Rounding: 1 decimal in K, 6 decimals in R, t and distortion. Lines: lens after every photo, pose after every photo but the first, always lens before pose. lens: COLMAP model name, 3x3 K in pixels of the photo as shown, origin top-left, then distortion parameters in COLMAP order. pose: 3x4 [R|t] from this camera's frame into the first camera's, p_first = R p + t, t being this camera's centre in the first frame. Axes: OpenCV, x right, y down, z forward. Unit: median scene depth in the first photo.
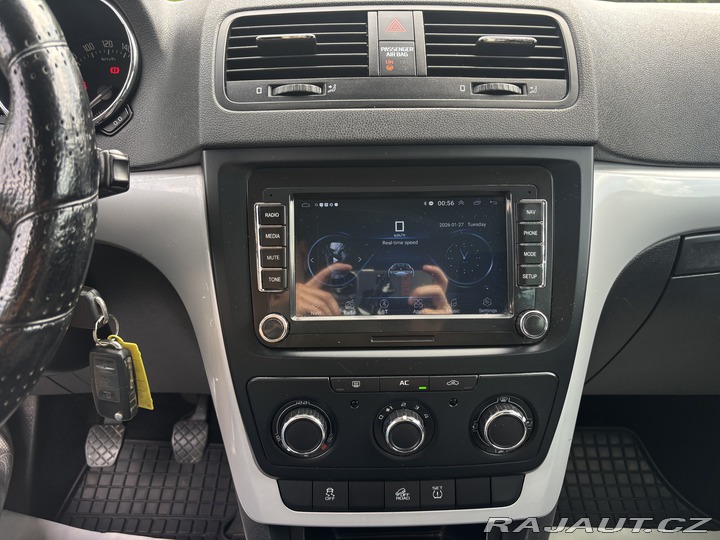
lens RADIAL K [[551.0, 0, 364.6], [0, 551.0, 273.0], [0, 0, 1]] dist [0.023281, -0.024151]
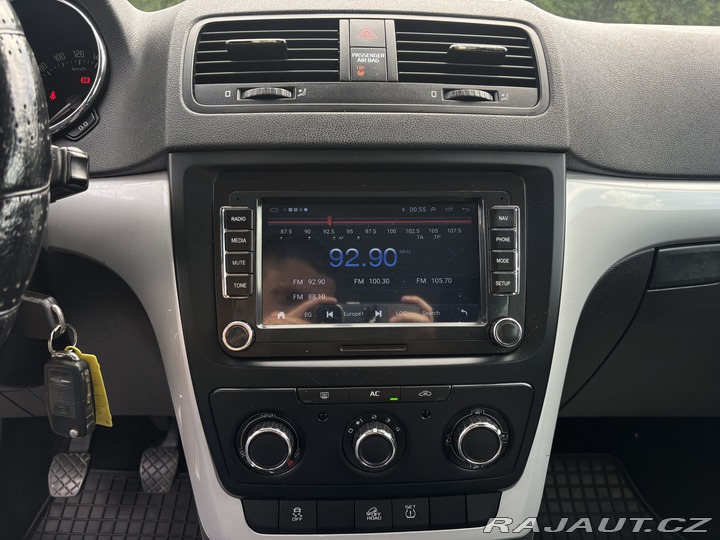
lens RADIAL K [[551.0, 0, 364.6], [0, 551.0, 274.3], [0, 0, 1]] dist [0.023281, -0.024151]
pose [[0.999615, 0.004241, 0.027418, 0.026499], [-0.002633, 0.998290, -0.058394, 0.046681], [-0.027619, 0.058299, 0.997917, 0.029713]]
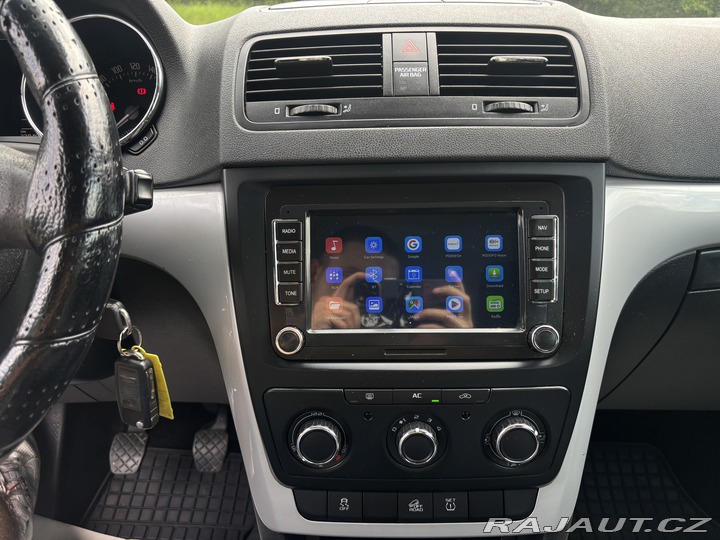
lens RADIAL K [[551.0, 0, 364.8], [0, 551.0, 272.1], [0, 0, 1]] dist [0.023281, -0.024151]
pose [[0.999215, 0.002325, -0.039555, 0.015209], [-0.003142, 0.999782, -0.020623, -0.006722], [0.039499, 0.020731, 0.999005, -0.024017]]
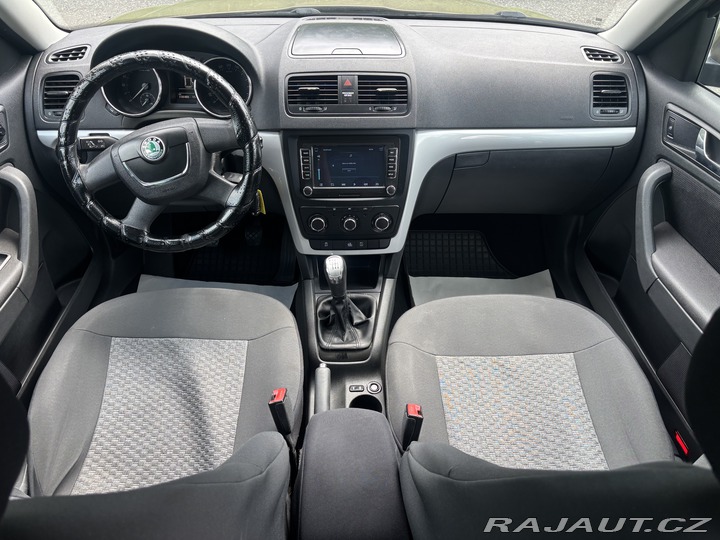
lens RADIAL K [[551.0, 0, 359.1], [0, 551.0, 288.2], [0, 0, 1]] dist [0.023281, -0.024151]
pose [[0.999795, 0.001587, 0.020165, 0.061114], [-0.008409, 0.939289, 0.343023, -0.436954], [-0.018397, -0.343122, 0.939111, -2.032161]]
